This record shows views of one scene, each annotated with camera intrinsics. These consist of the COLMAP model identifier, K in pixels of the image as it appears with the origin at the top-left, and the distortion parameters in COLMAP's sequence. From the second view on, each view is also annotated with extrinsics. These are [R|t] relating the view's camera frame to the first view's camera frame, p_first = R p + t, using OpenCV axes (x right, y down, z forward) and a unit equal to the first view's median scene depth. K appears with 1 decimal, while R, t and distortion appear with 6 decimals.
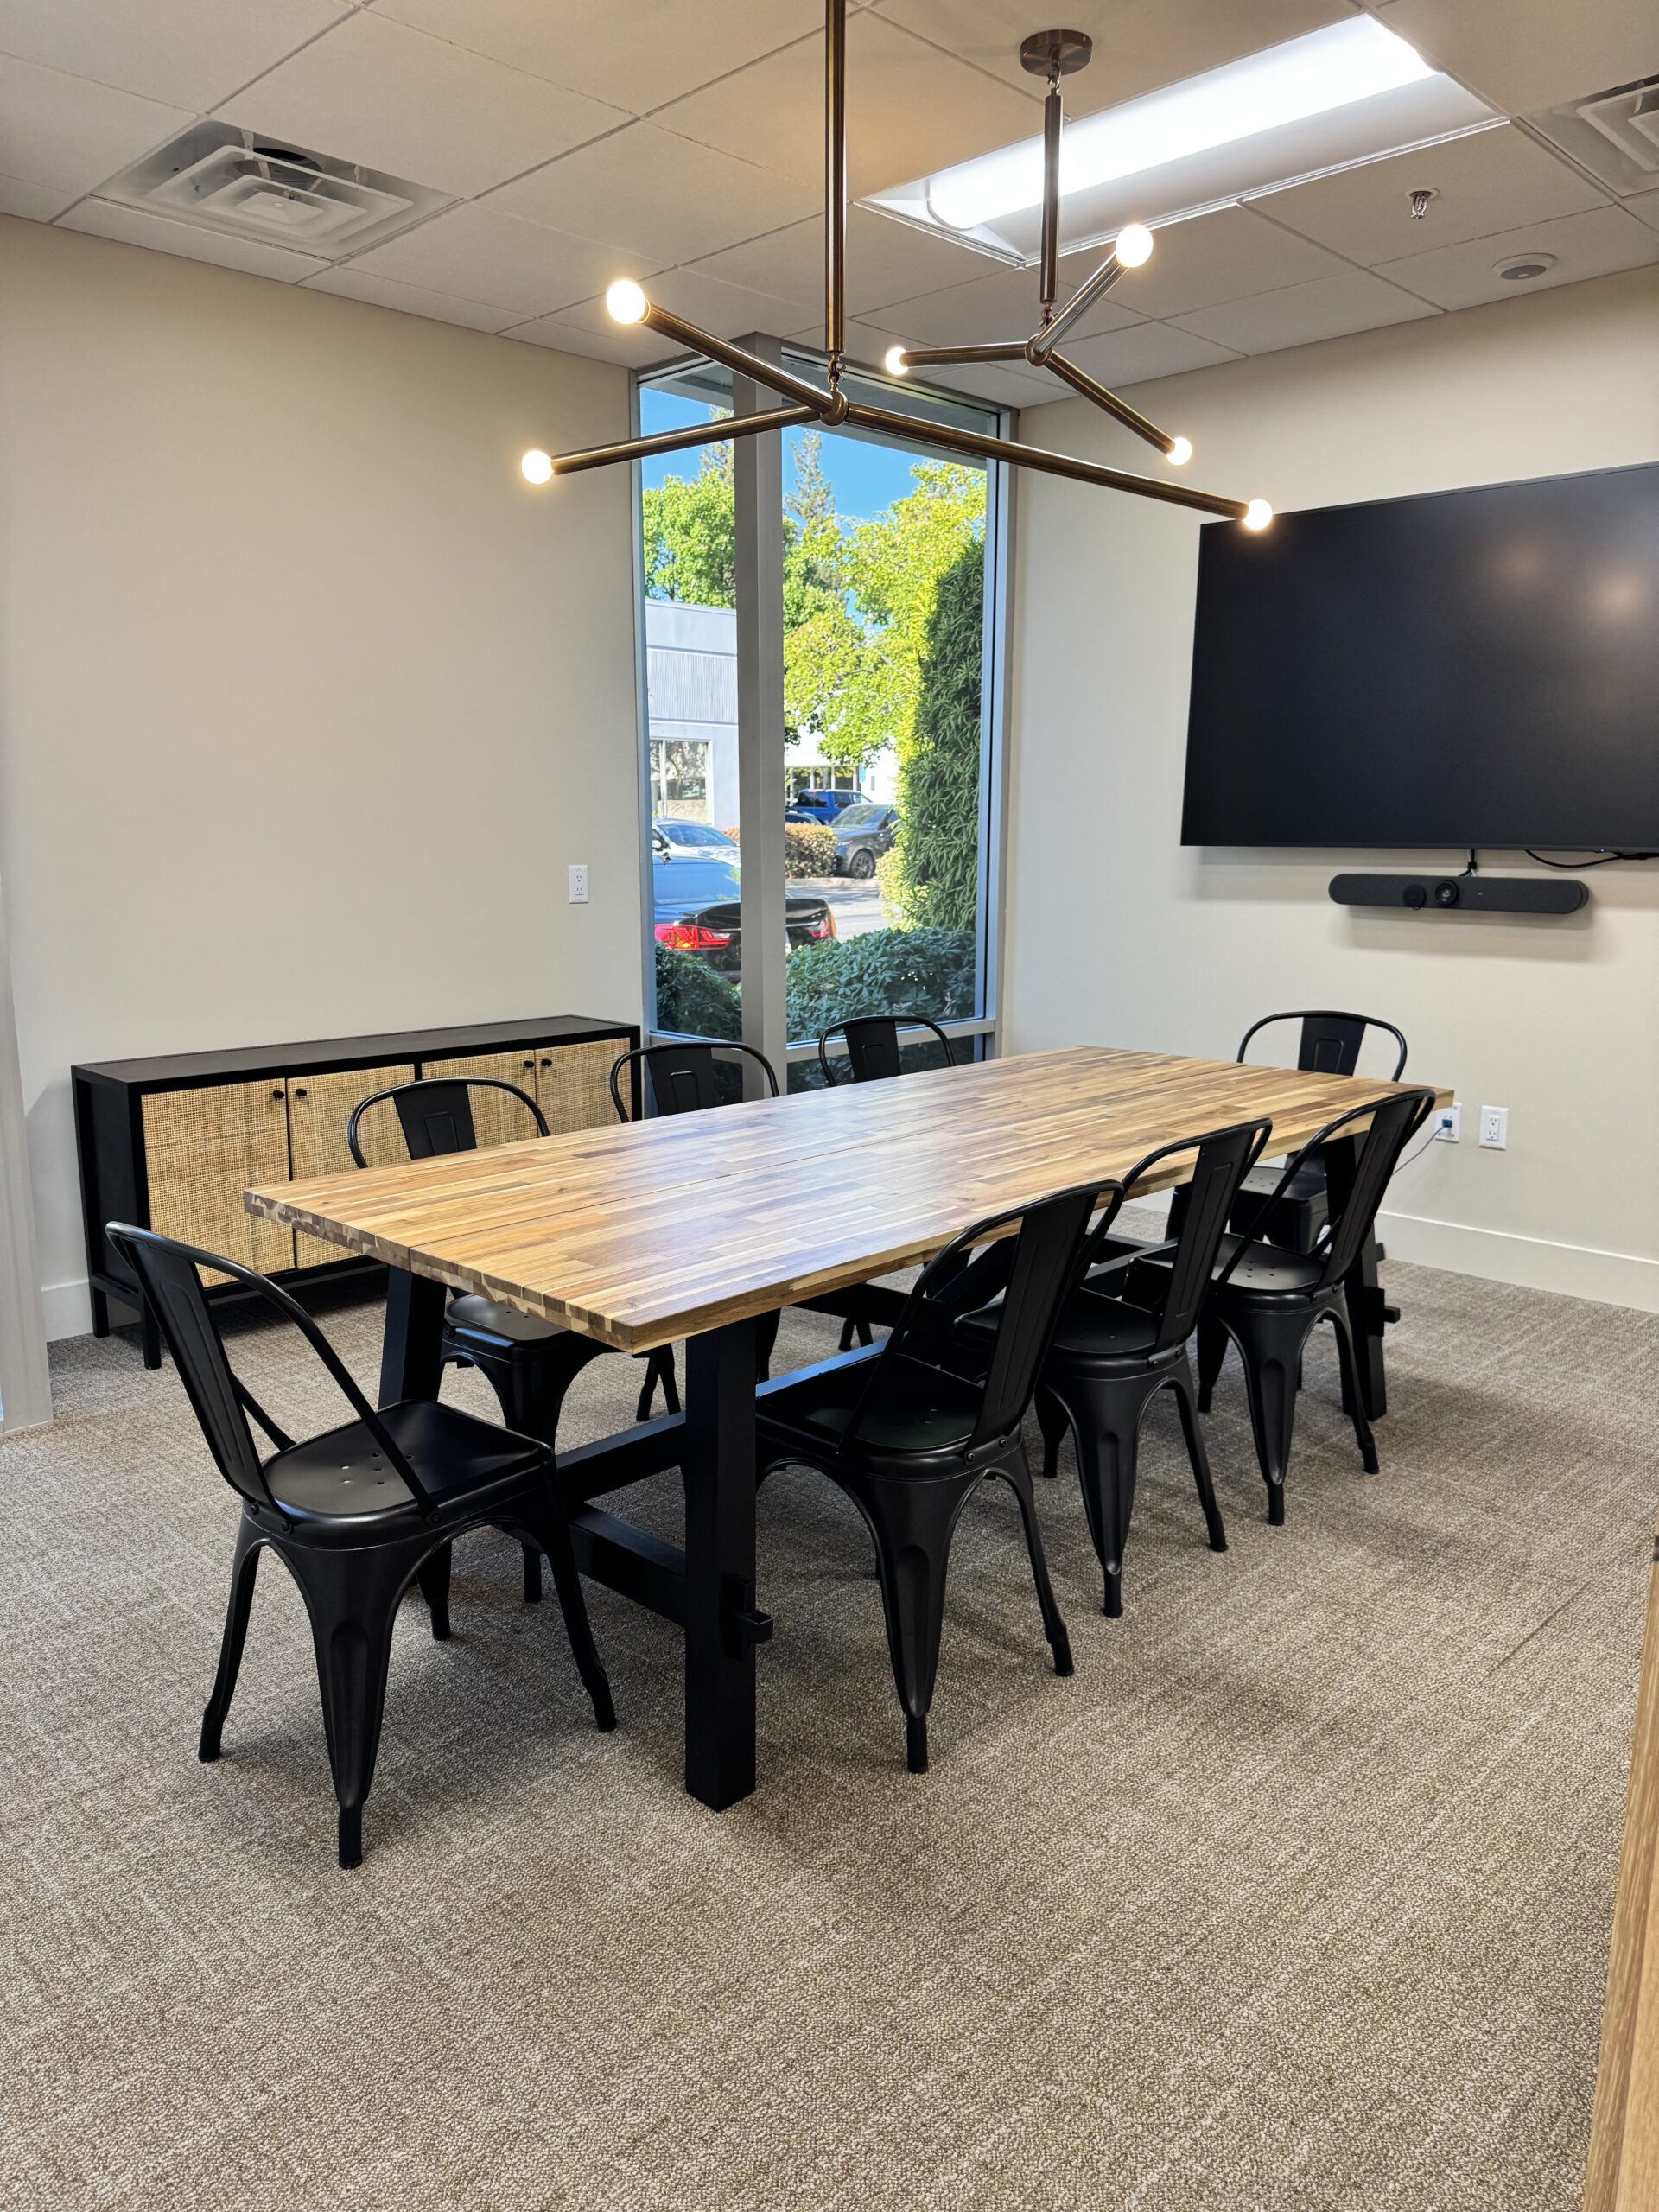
lens RADIAL K [[1573.9, 0, 817.0], [0, 1573.9, 1114.7], [0, 0, 1]] dist [0.055186, -0.061415]
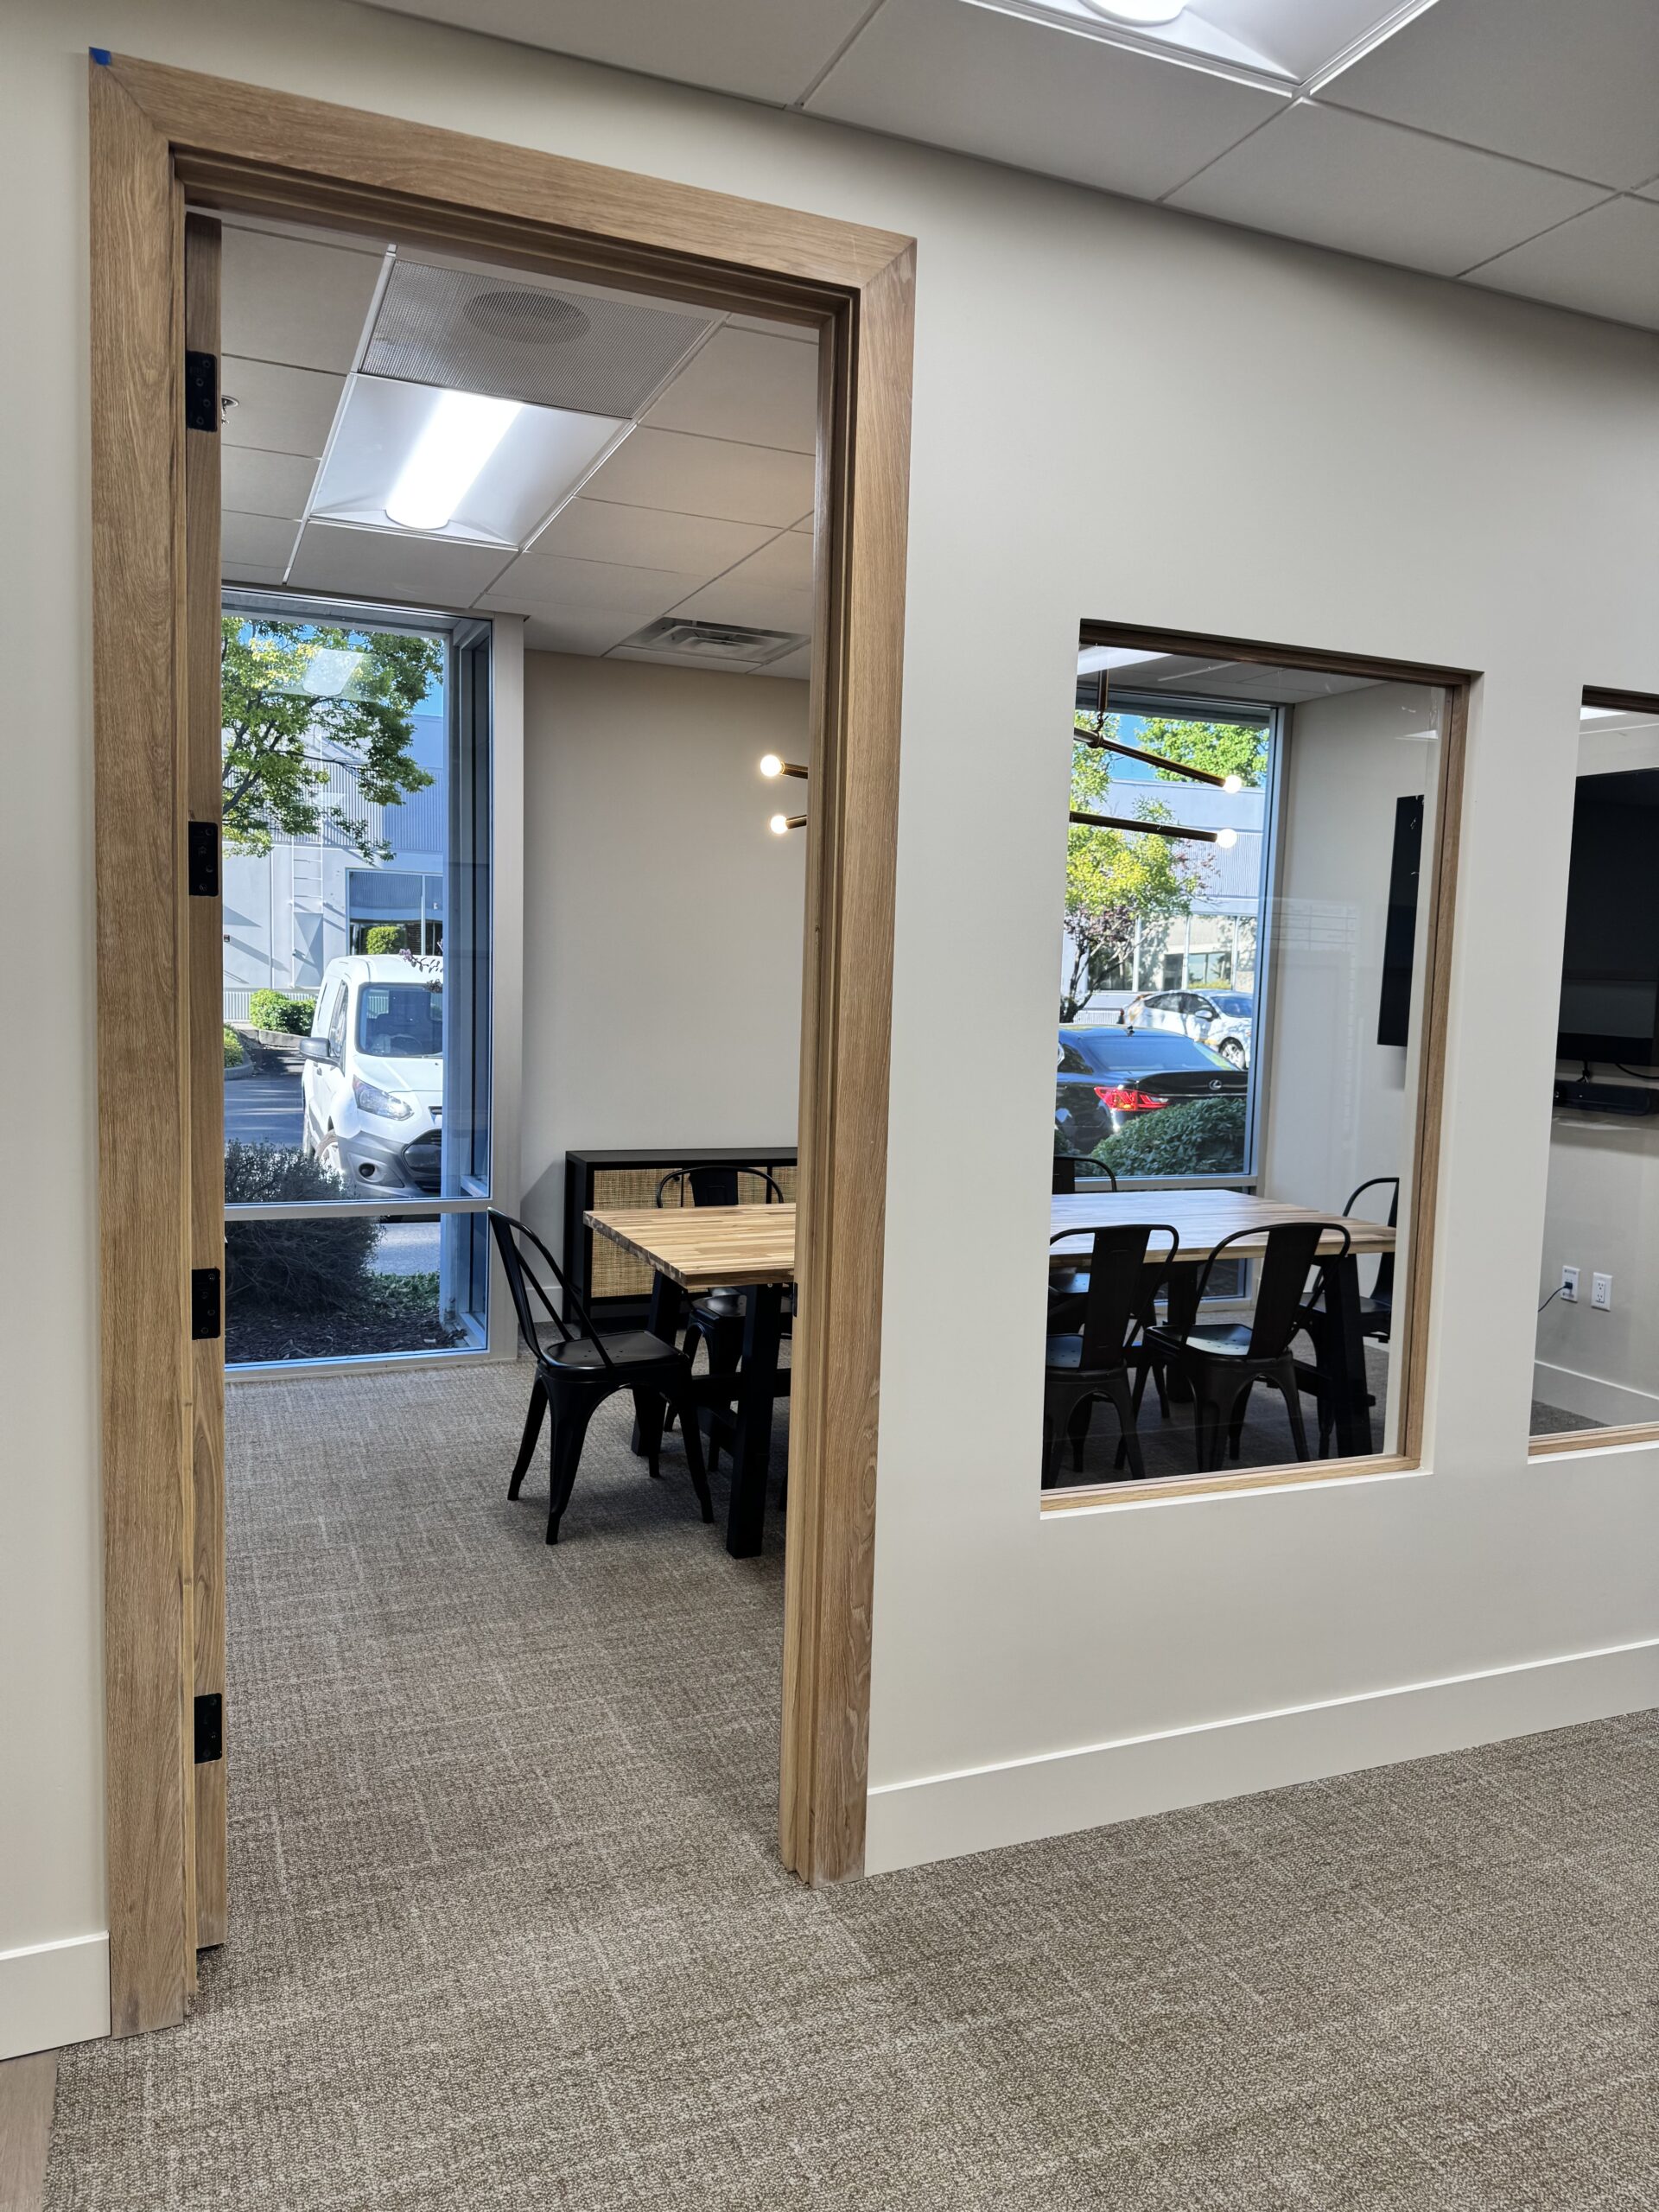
lens RADIAL K [[1550.4, 0, 828.4], [0, 1550.4, 1103.8], [0, 0, 1]] dist [0.138836, -0.224941]
pose [[0.926876, 0.059750, -0.370583, 0.405813], [-0.098874, 0.991248, -0.087473, 0.038124], [0.362113, 0.117718, 0.924671, -0.419556]]
